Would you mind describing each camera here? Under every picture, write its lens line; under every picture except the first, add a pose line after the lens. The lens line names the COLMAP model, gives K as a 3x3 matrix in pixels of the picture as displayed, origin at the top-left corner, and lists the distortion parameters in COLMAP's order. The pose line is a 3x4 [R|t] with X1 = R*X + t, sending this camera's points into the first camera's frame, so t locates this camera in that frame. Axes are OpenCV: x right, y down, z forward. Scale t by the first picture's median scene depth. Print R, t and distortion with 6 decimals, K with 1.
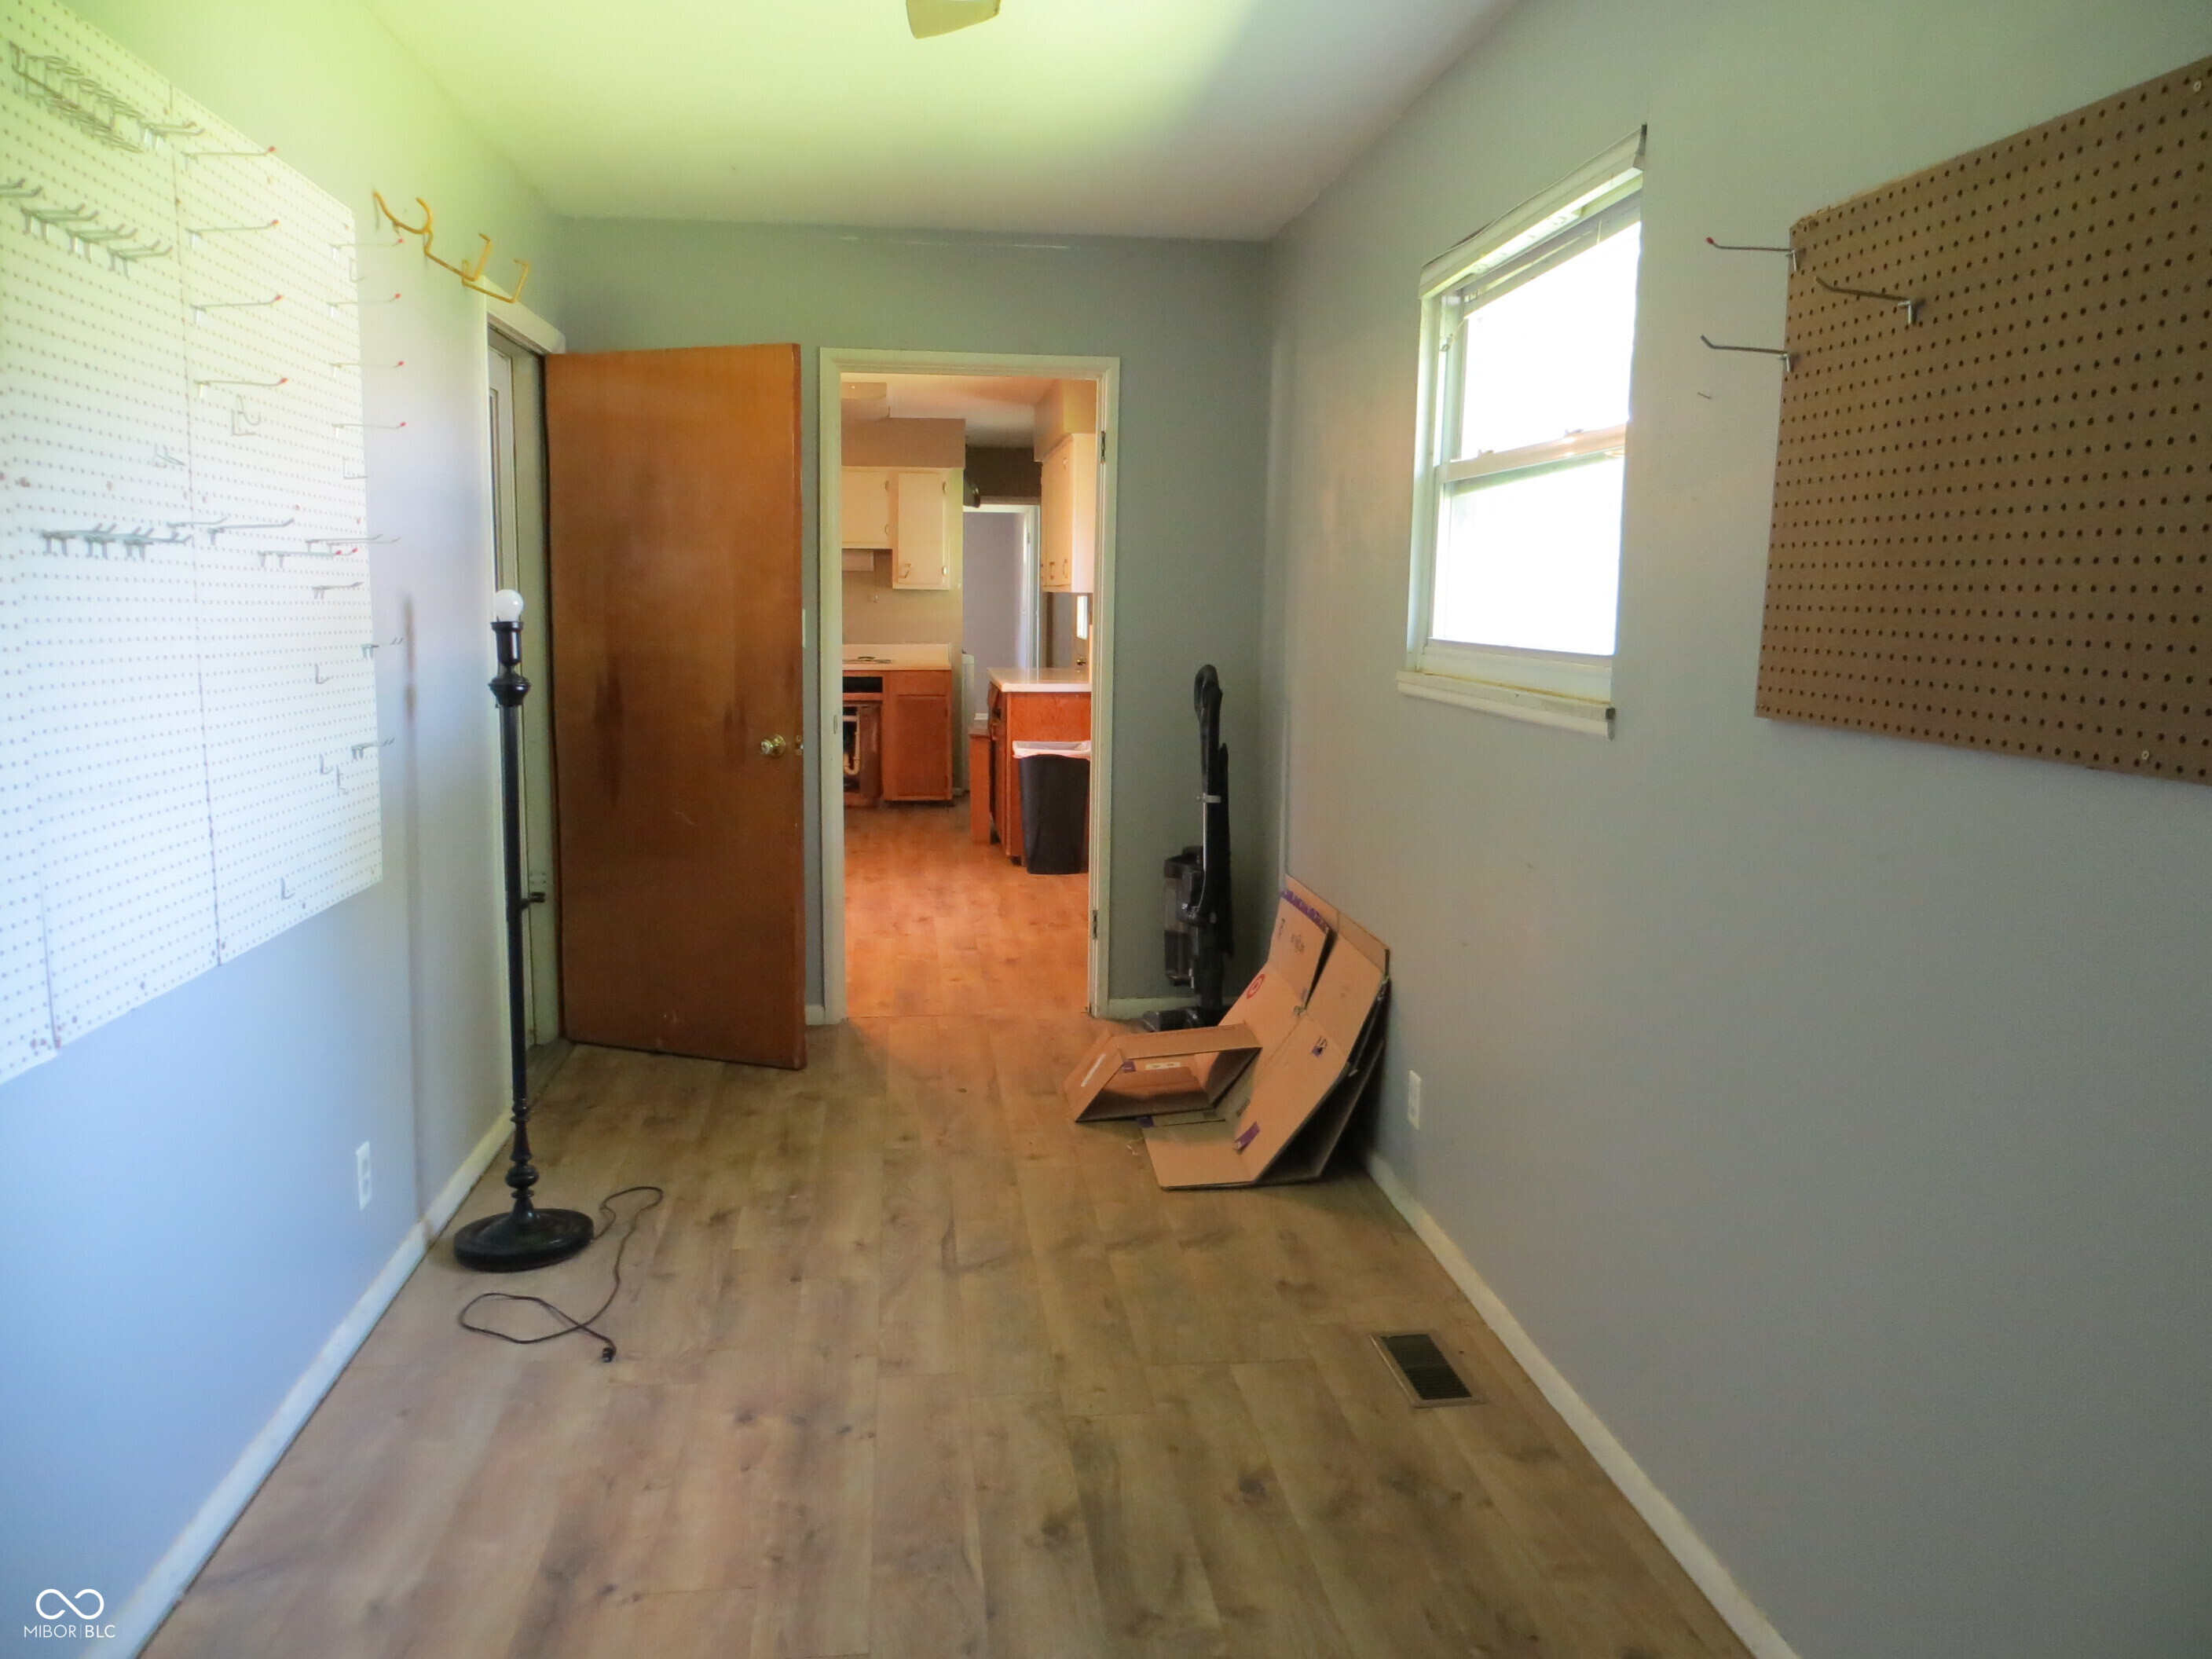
lens RADIAL K [[1658.3, 0, 1101.5], [0, 1658.3, 839.8], [0, 0, 1]] dist [-0.003526, -0.014190]
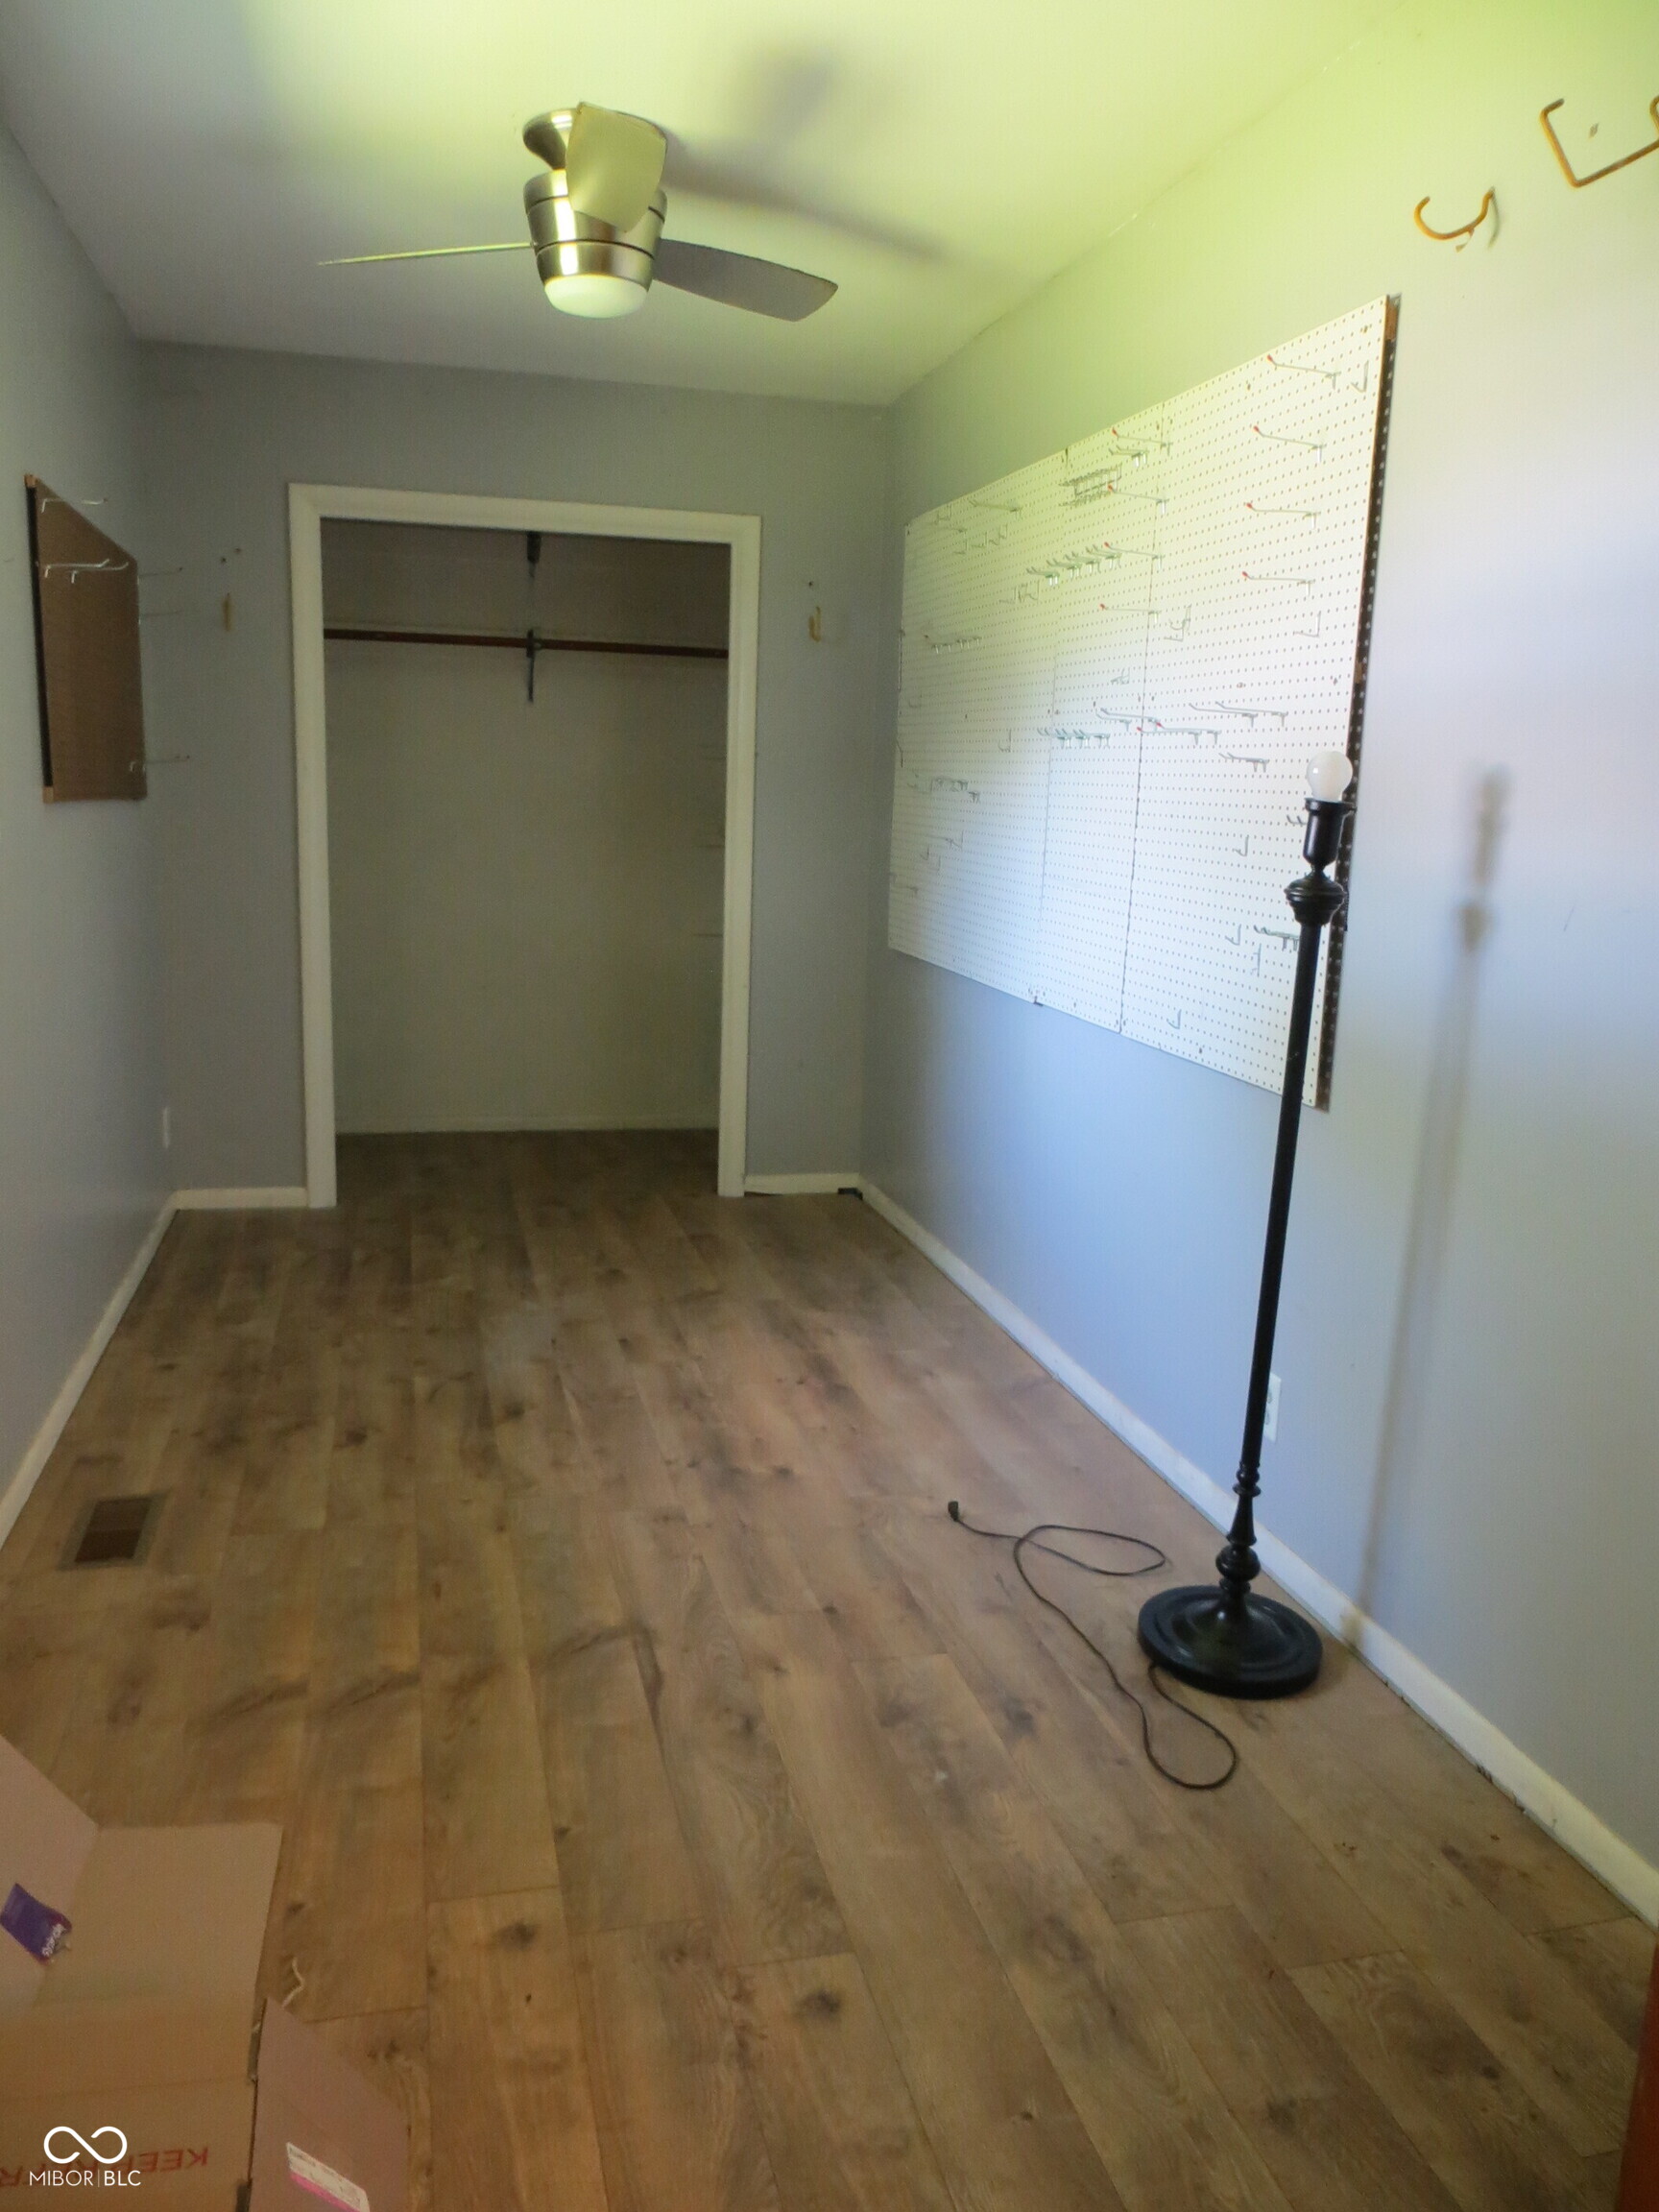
lens RADIAL K [[1658.3, 0, 838.3], [0, 1658.3, 1096.5], [0, 0, 1]] dist [-0.003526, -0.014190]
pose [[-0.990204, -0.014259, -0.138900, -0.080340], [-0.058799, 0.944854, 0.322171, -0.244637], [0.126647, 0.327182, -0.936436, 1.805403]]
